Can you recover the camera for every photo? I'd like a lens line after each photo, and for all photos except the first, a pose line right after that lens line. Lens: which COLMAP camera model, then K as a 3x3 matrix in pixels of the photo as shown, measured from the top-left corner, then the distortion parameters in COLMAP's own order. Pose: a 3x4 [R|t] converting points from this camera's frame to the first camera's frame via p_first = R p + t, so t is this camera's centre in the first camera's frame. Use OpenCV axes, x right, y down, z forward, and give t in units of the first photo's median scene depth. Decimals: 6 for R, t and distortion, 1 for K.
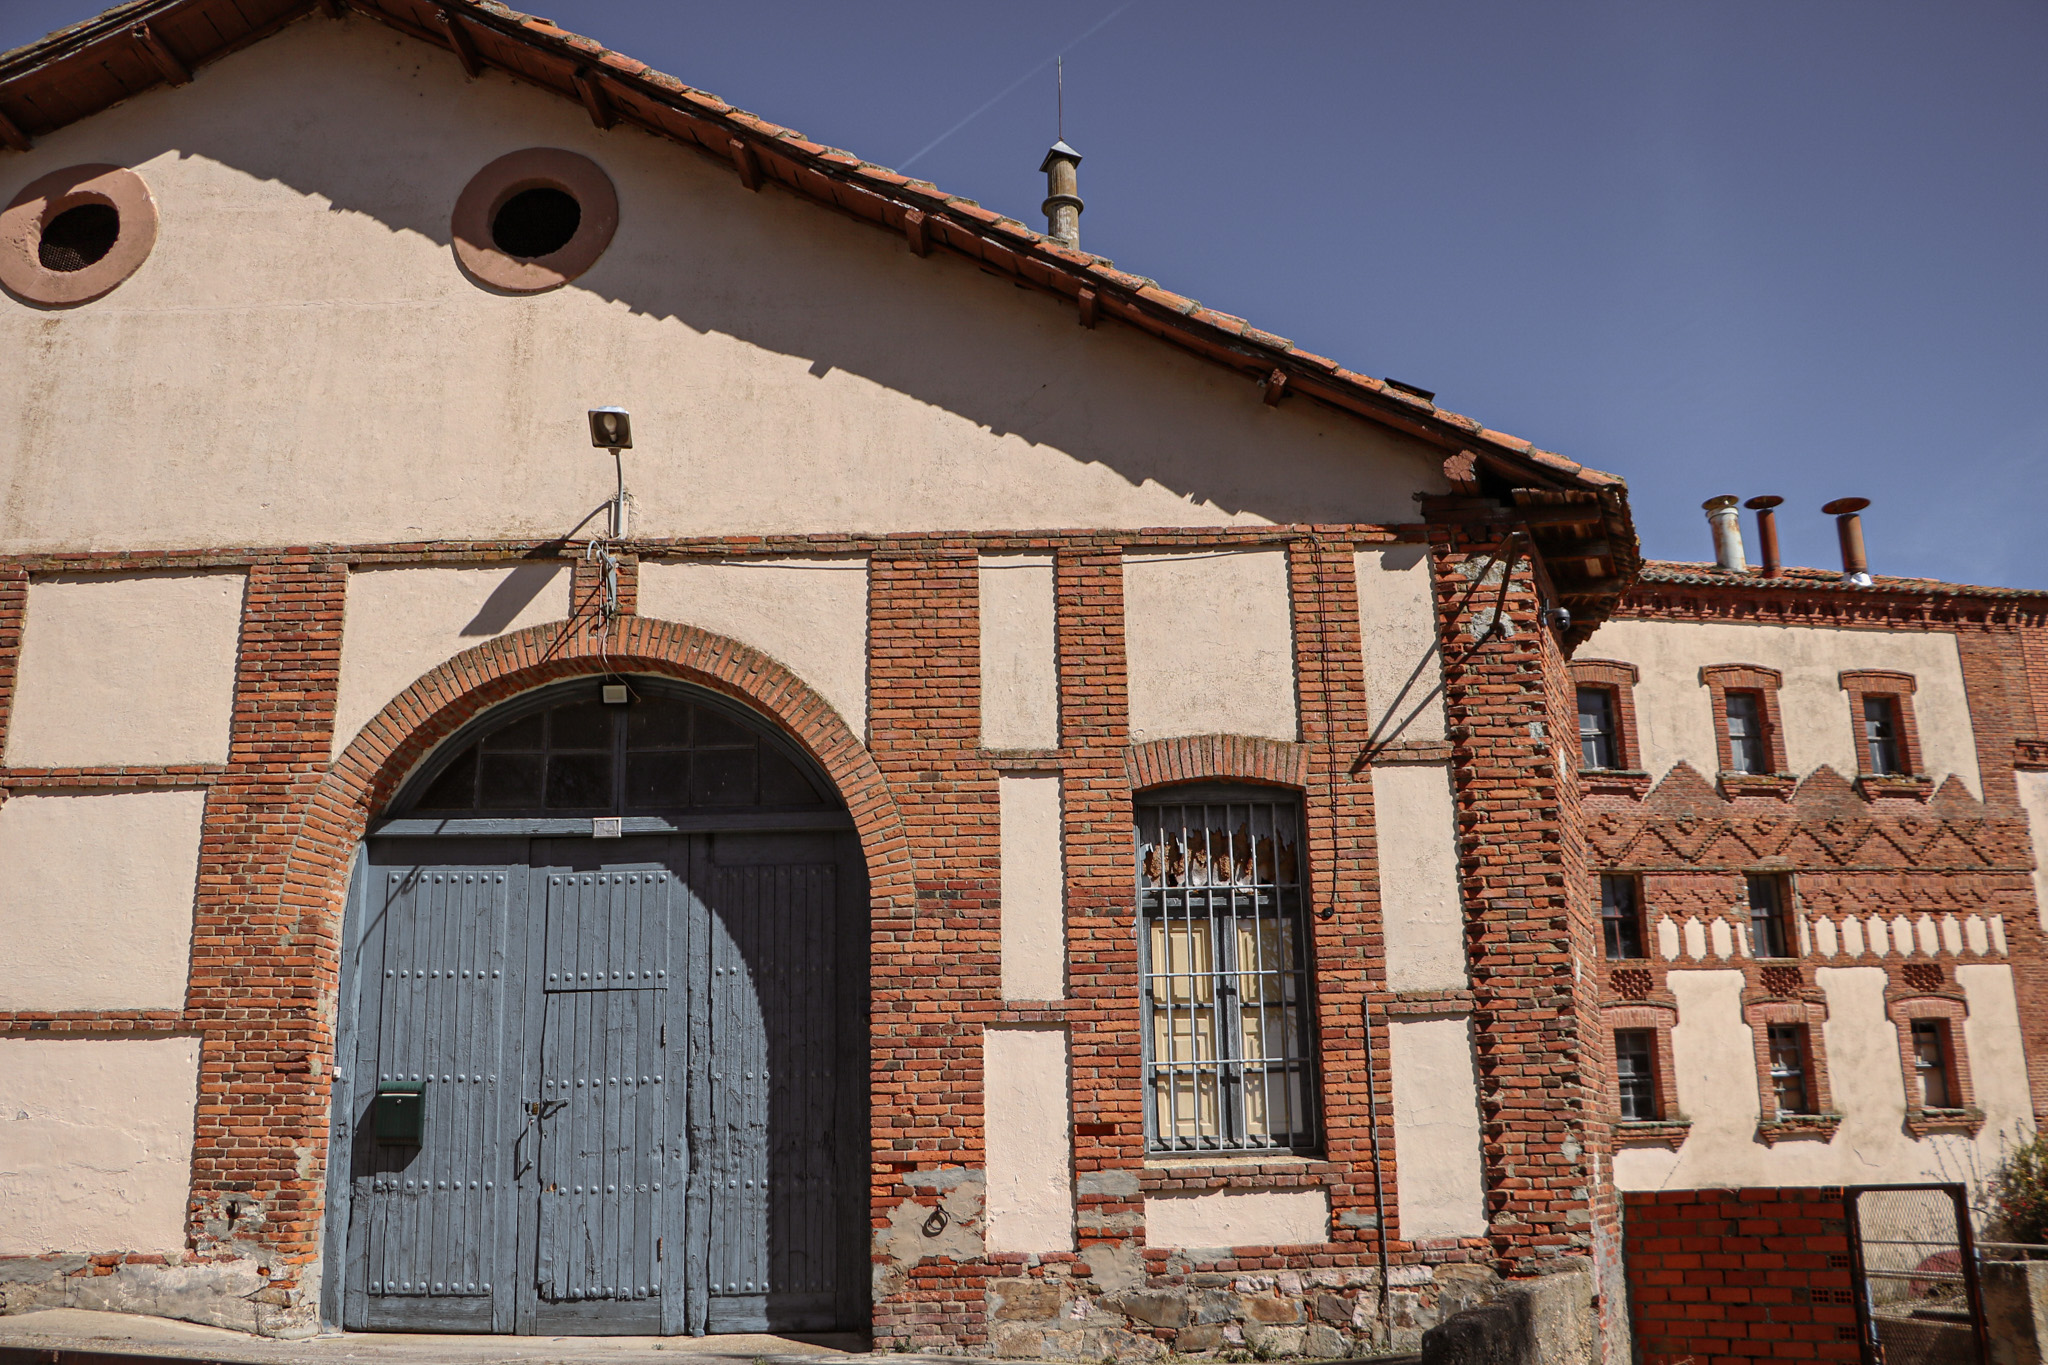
lens RADIAL K [[1723.4, 0, 1091.5], [0, 1723.4, 707.4], [0, 0, 1]] dist [-0.177564, 0.119329]
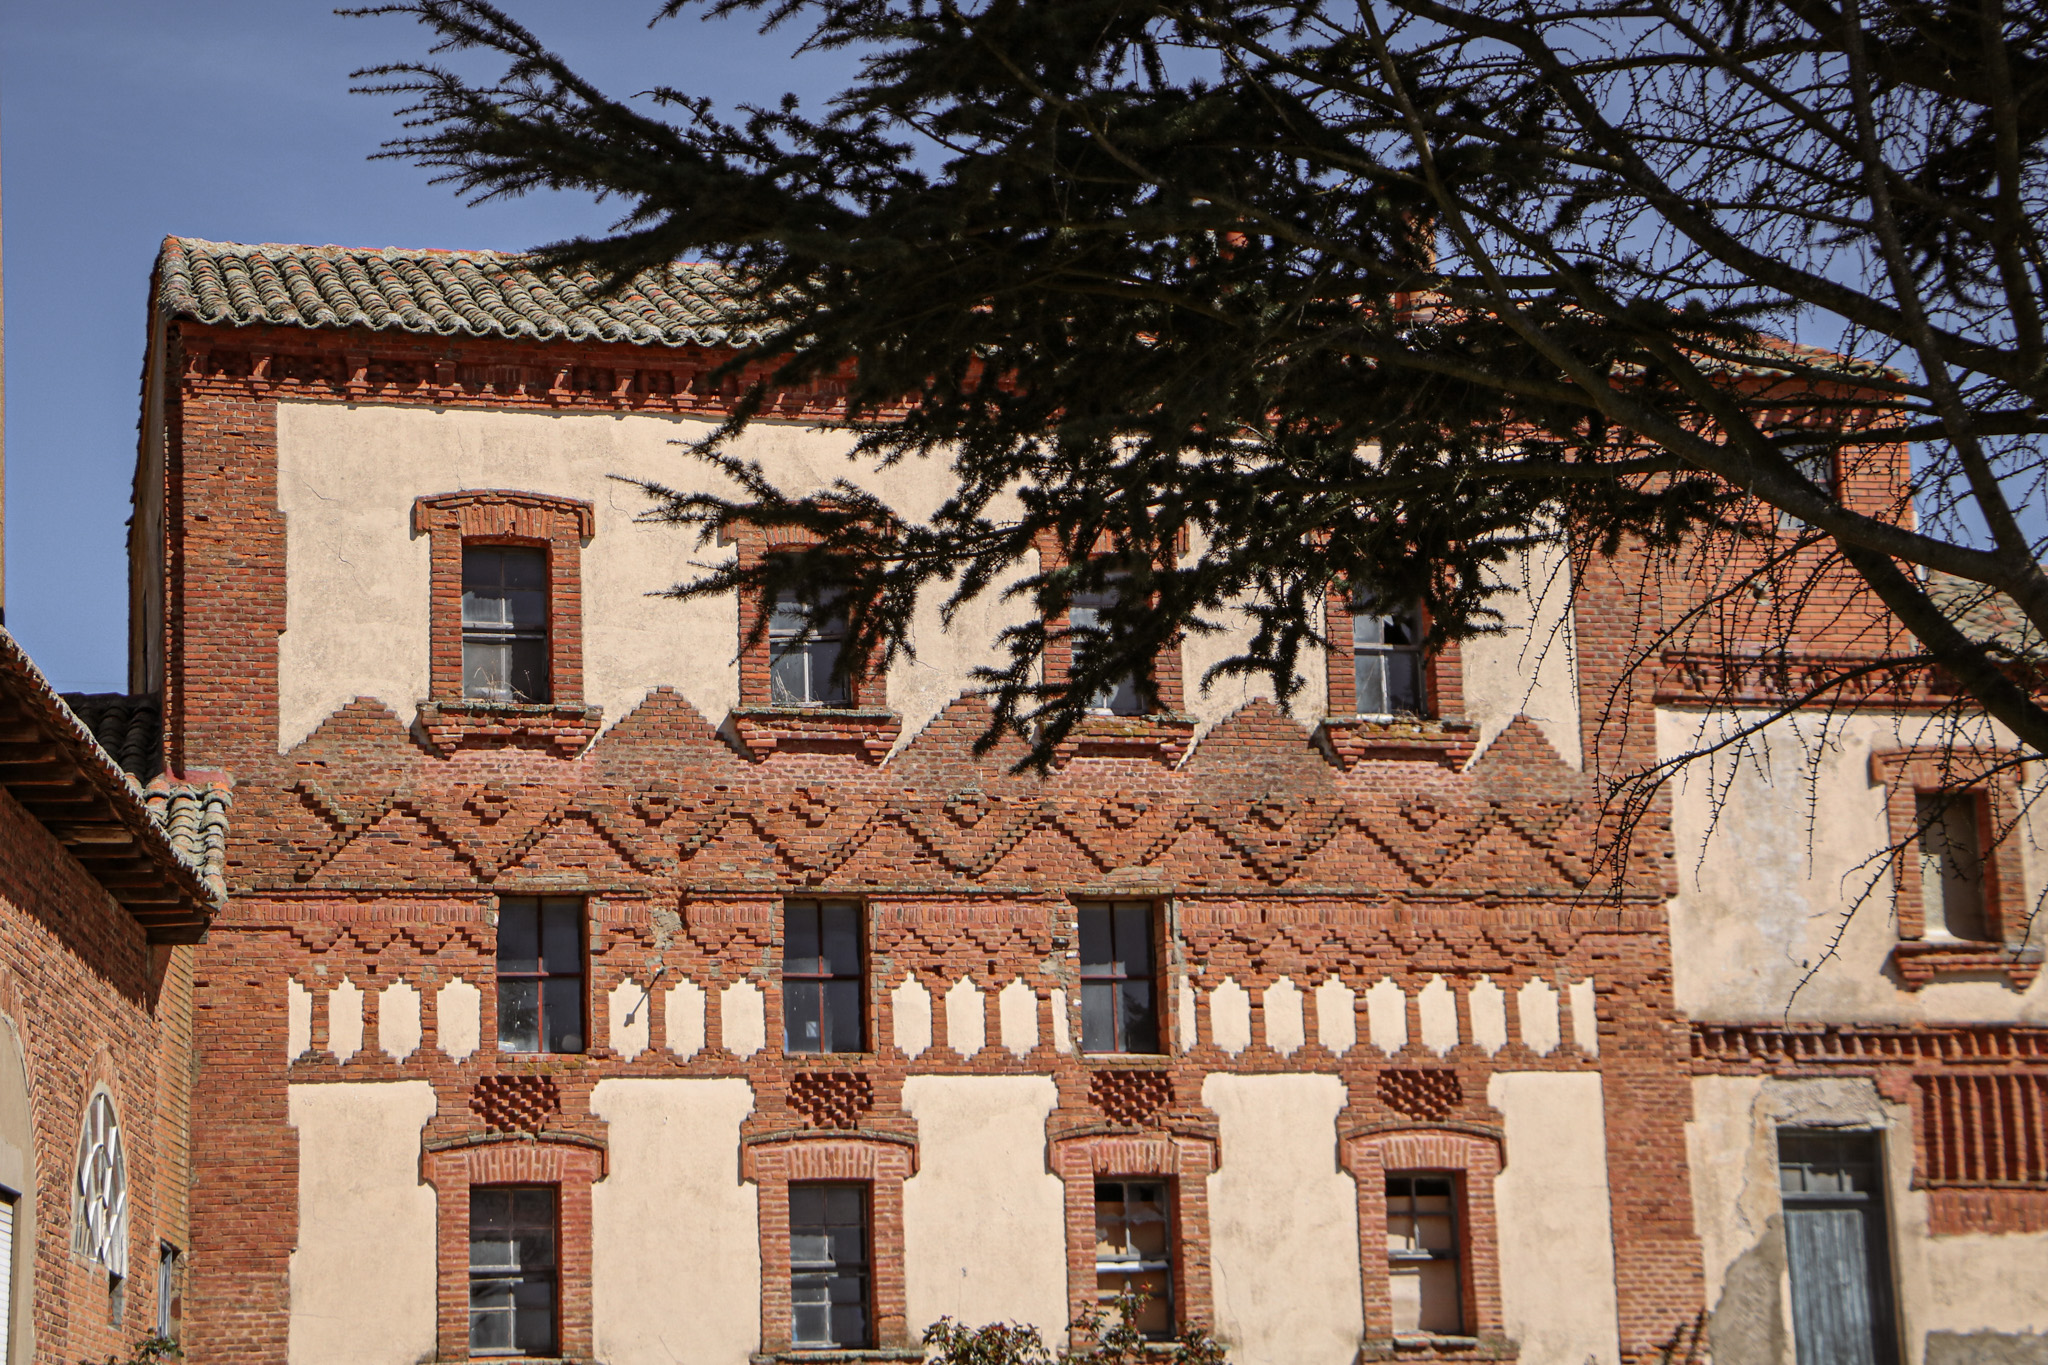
lens RADIAL K [[2890.6, 0, 1036.2], [0, 2890.6, 934.7], [0, 0, 1]] dist [0.039617, 0.000000]
pose [[0.999951, -0.005169, 0.008400, 0.372858], [0.004240, 0.994245, 0.107048, 0.010252], [-0.008905, -0.107007, 0.994218, 0.069260]]
